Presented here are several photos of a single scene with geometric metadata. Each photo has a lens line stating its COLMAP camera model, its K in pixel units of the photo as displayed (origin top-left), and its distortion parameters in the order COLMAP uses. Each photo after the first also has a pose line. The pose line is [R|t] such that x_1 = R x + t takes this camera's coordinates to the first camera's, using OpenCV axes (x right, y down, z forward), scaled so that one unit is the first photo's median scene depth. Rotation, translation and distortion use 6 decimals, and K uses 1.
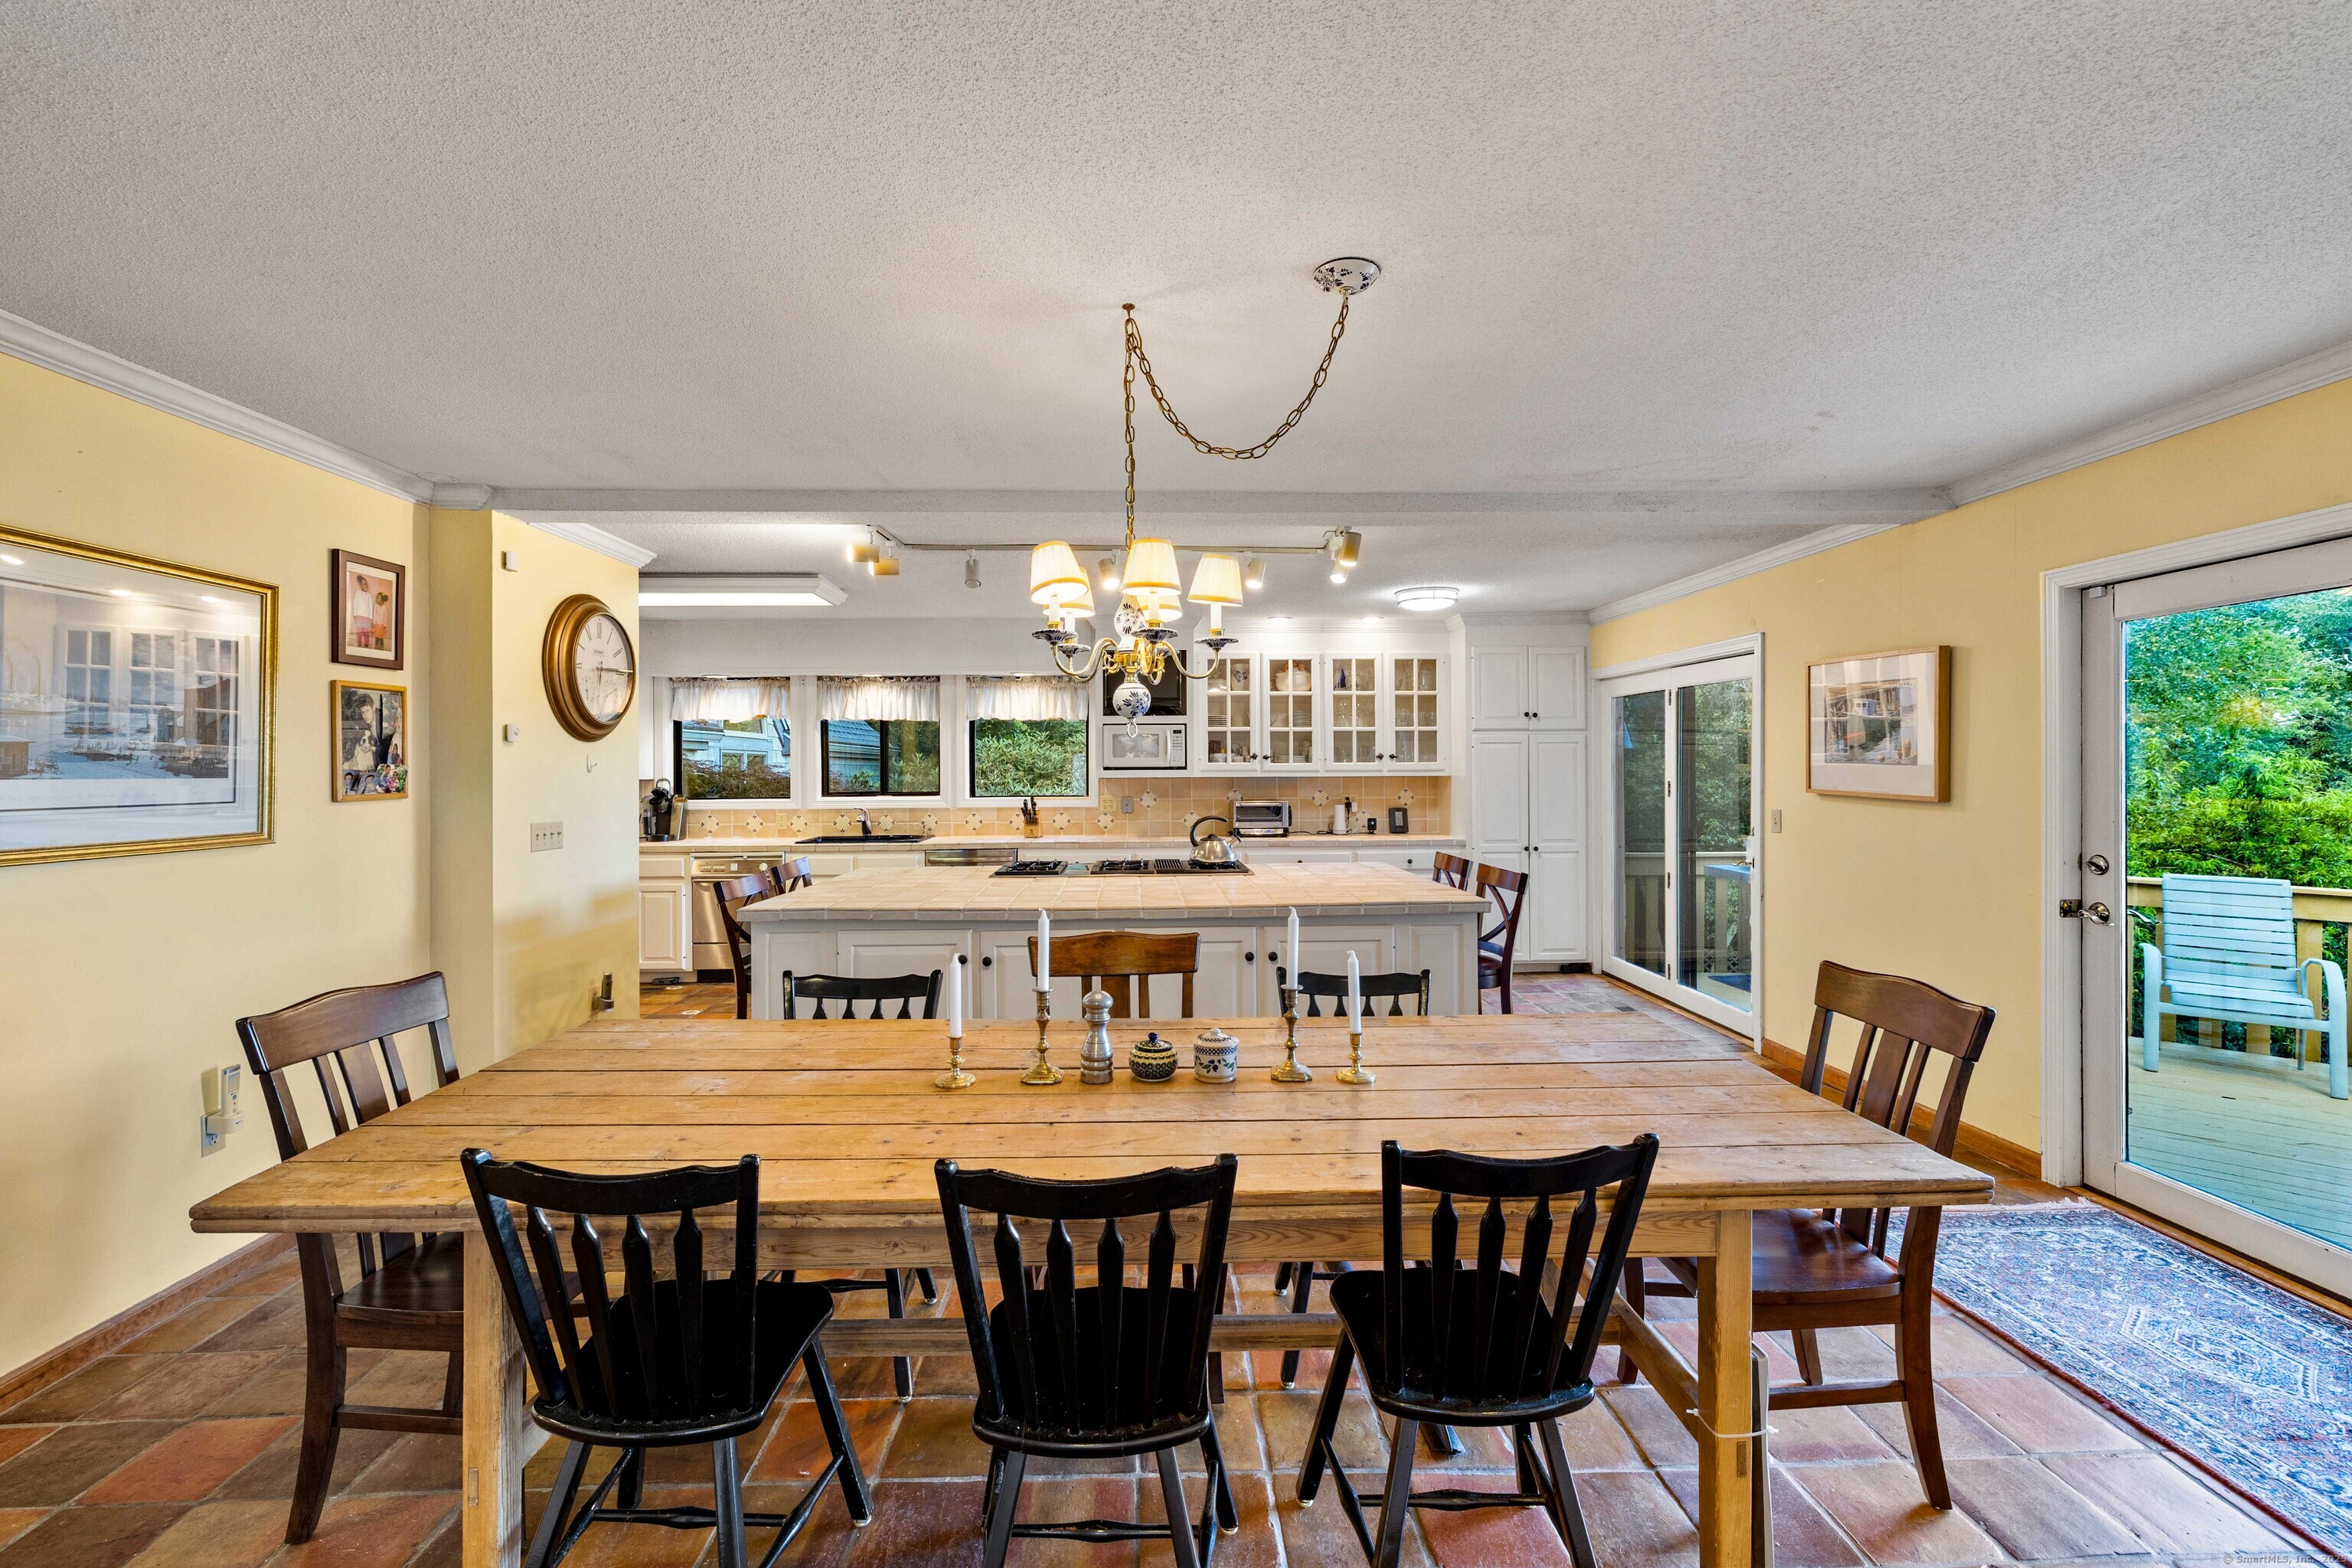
lens RADIAL K [[995.4, 0, 1179.1], [0, 995.4, 767.2], [0, 0, 1]] dist [0.003539, 0.001066]
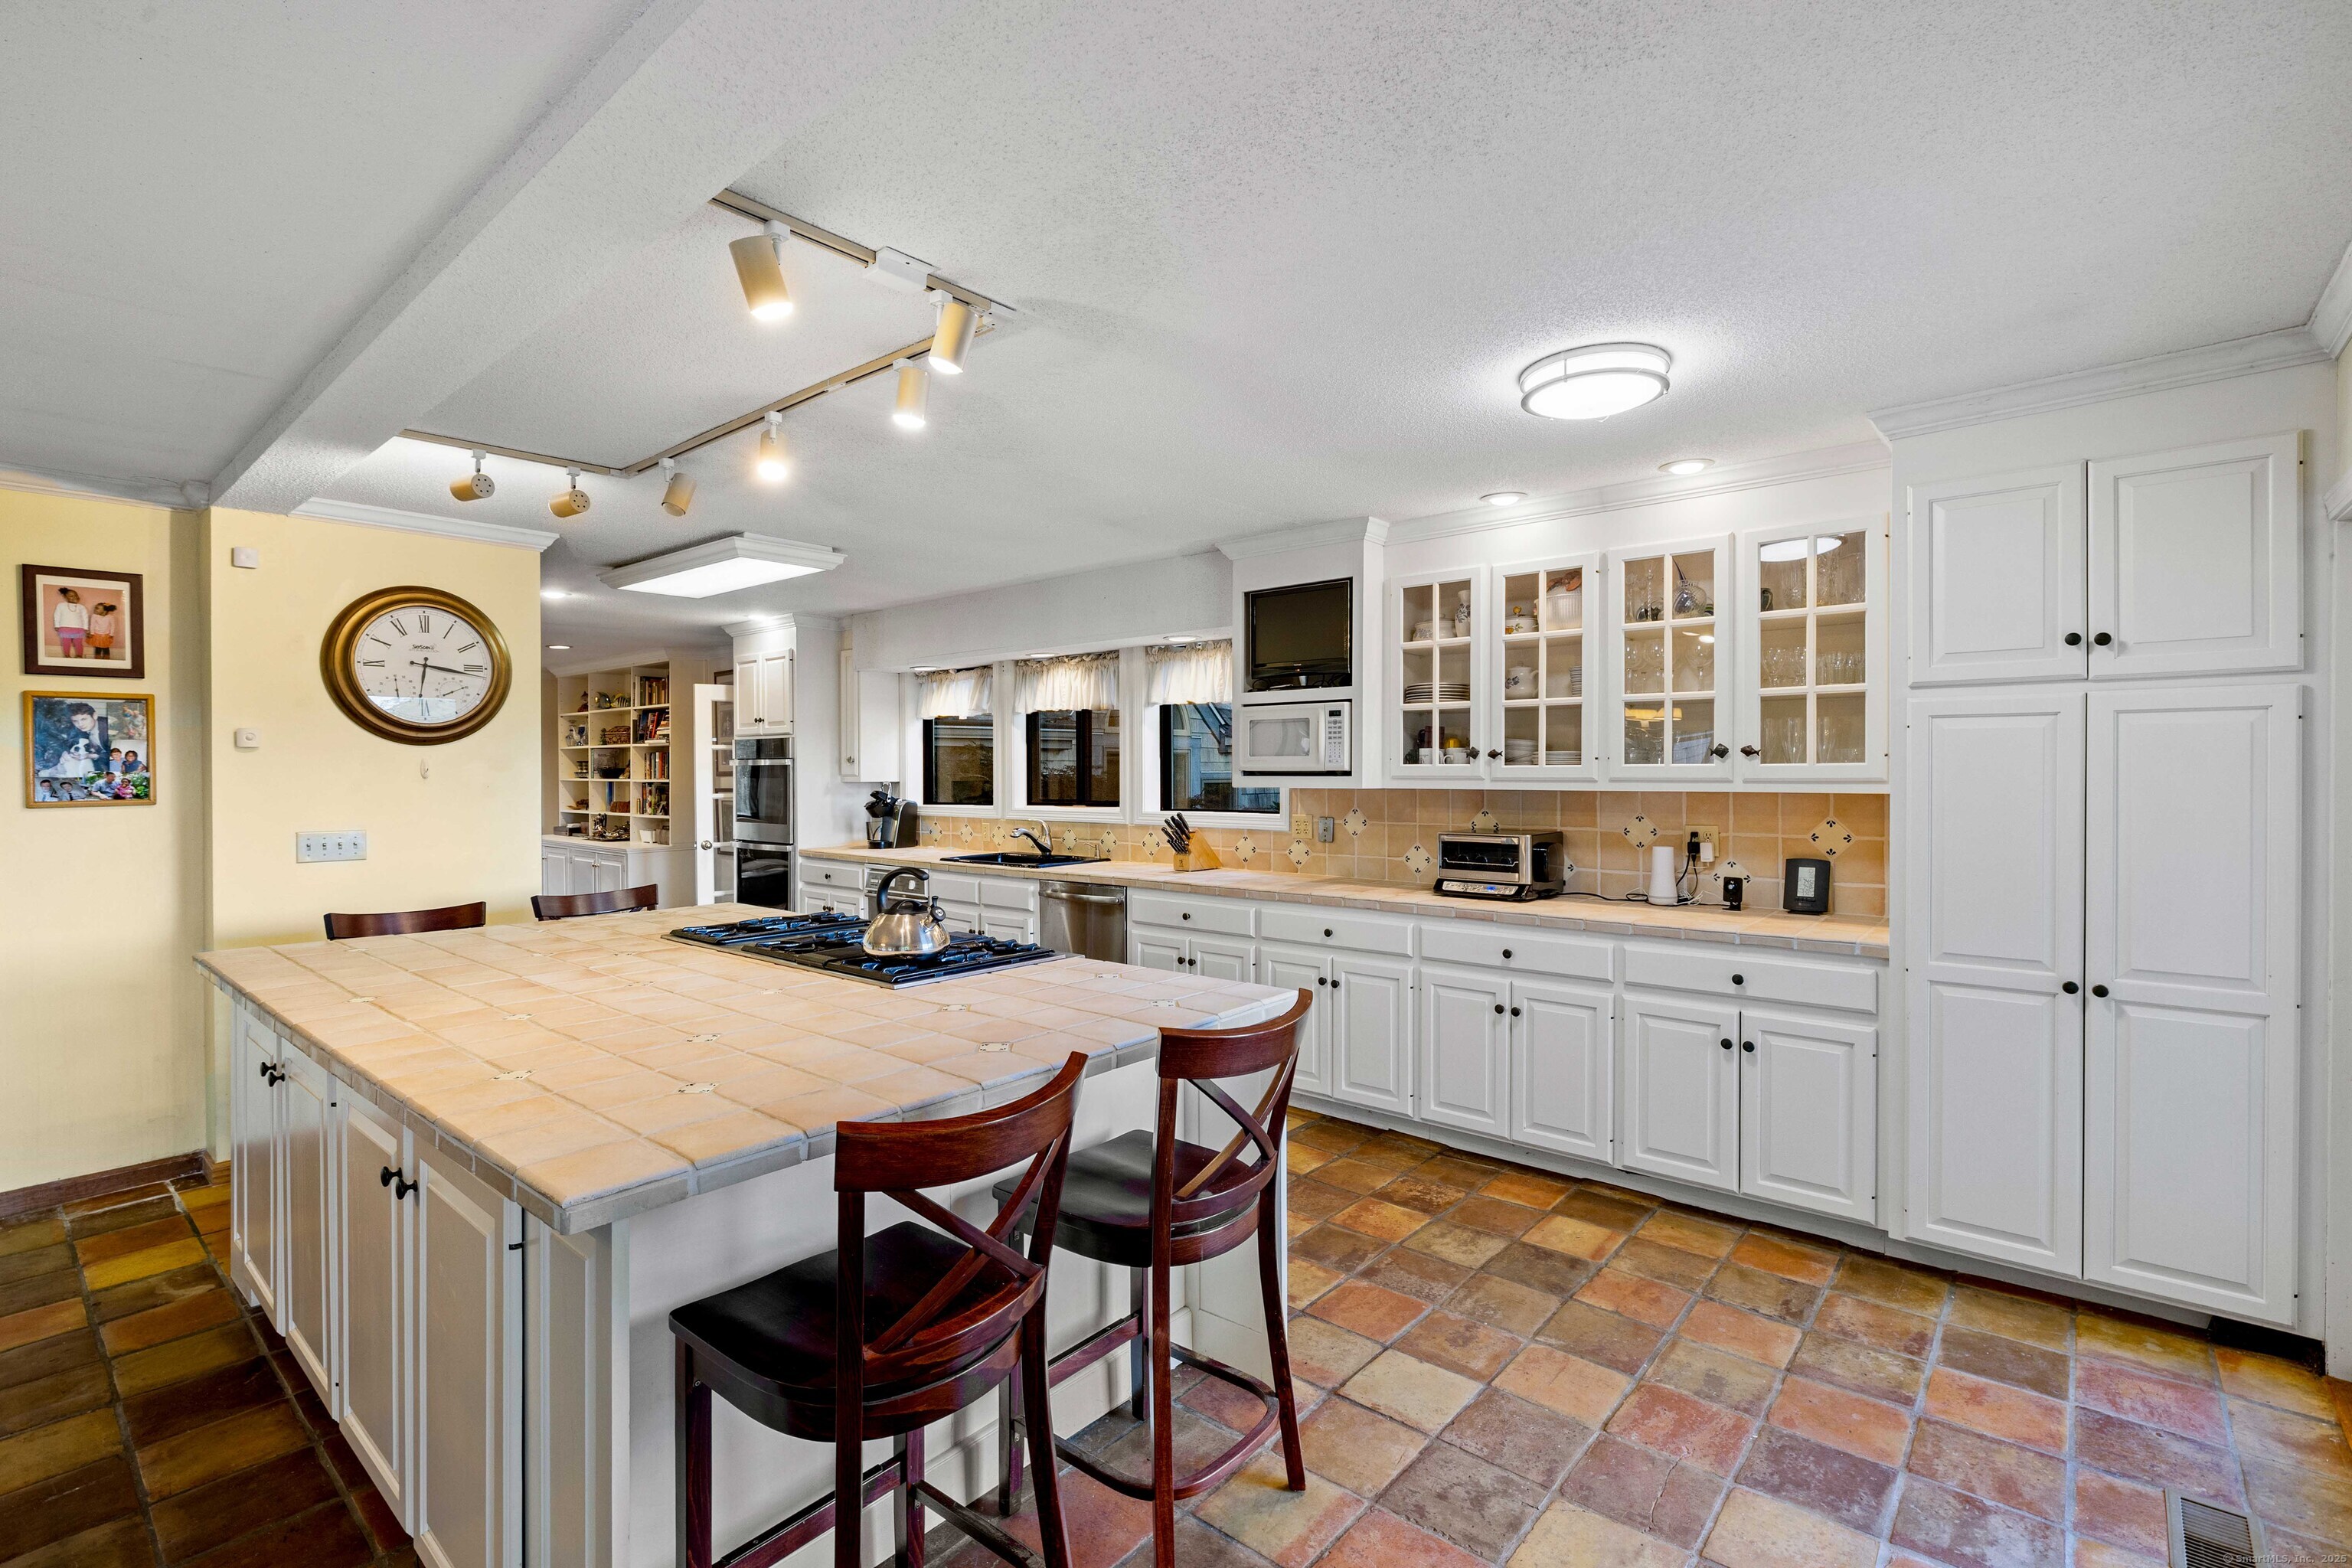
lens RADIAL K [[1070.0, 0, 1183.8], [0, 1070.0, 773.7], [0, 0, 1]] dist [-0.002610, 0.001440]
pose [[0.737913, 0.005249, -0.674875, 0.359757], [0.000522, 0.999965, 0.008349, -0.004291], [0.674896, -0.006513, 0.737885, 0.447993]]
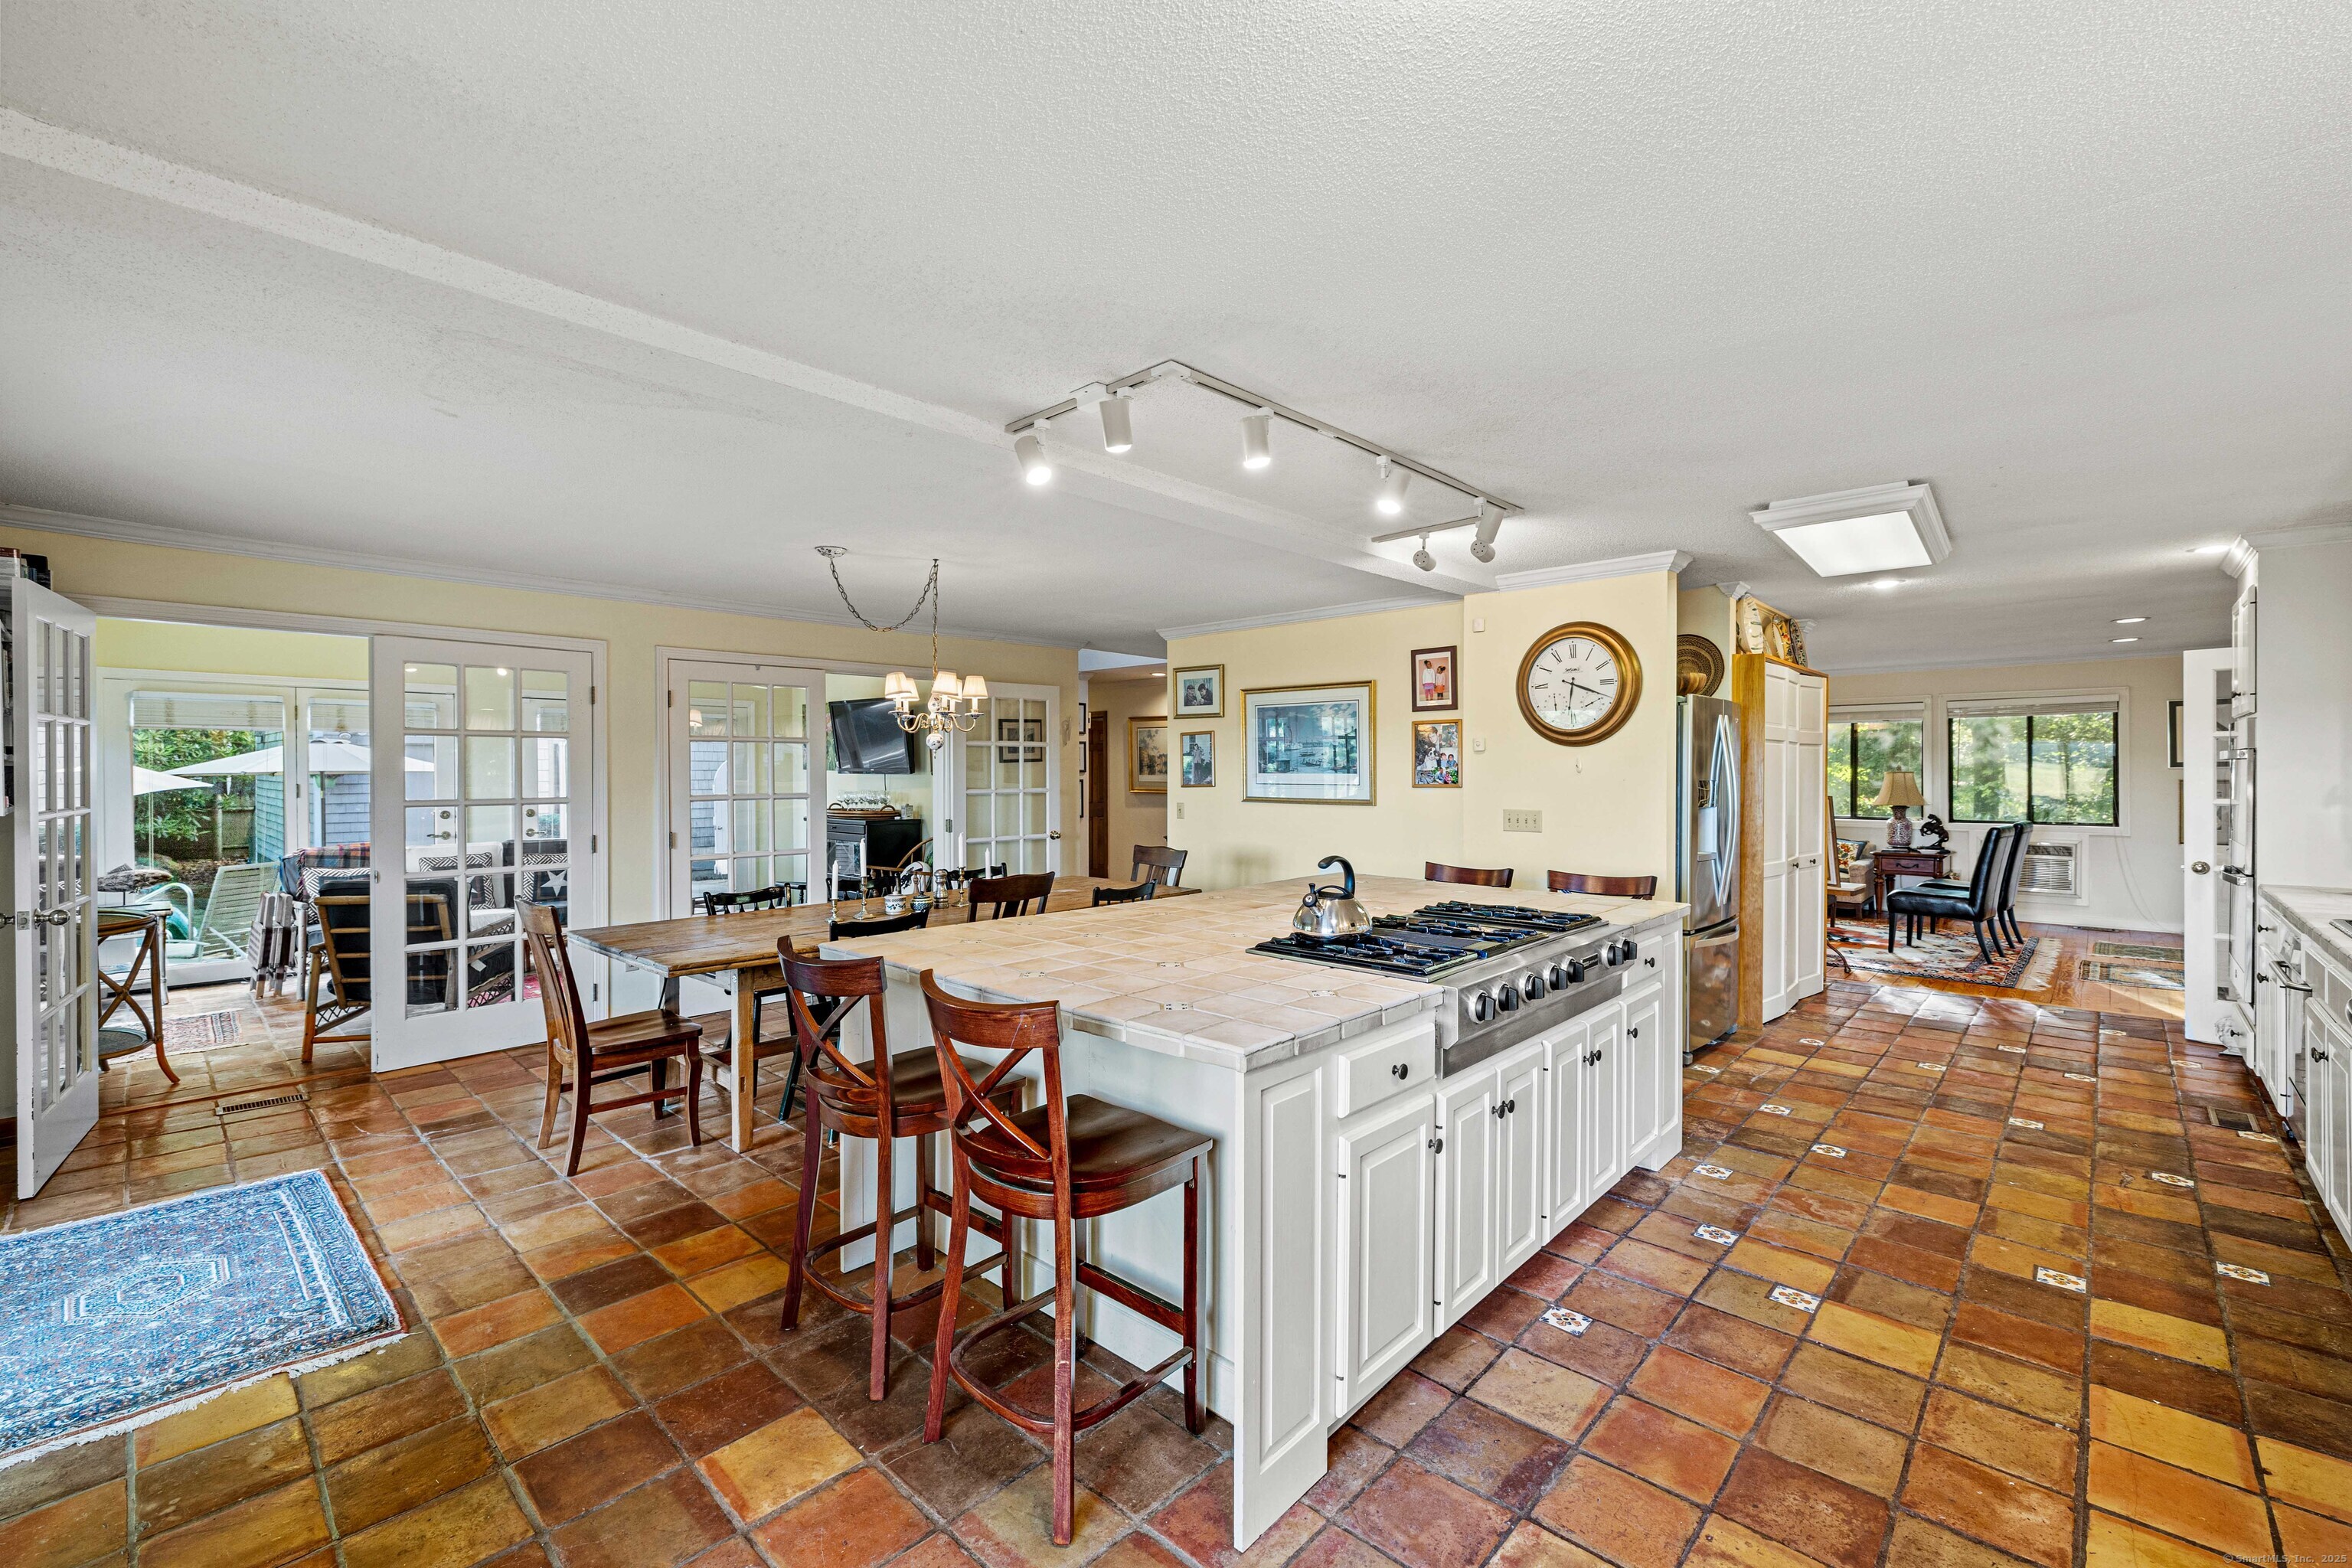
lens RADIAL K [[995.4, 0, 1170.4], [0, 995.4, 772.2], [0, 0, 1]] dist [0.003539, 0.001066]
pose [[-0.716070, 0.007192, -0.697991, 0.340823], [0.004280, 0.999973, 0.005913, -0.002884], [0.698015, 0.001246, -0.716082, 0.903975]]
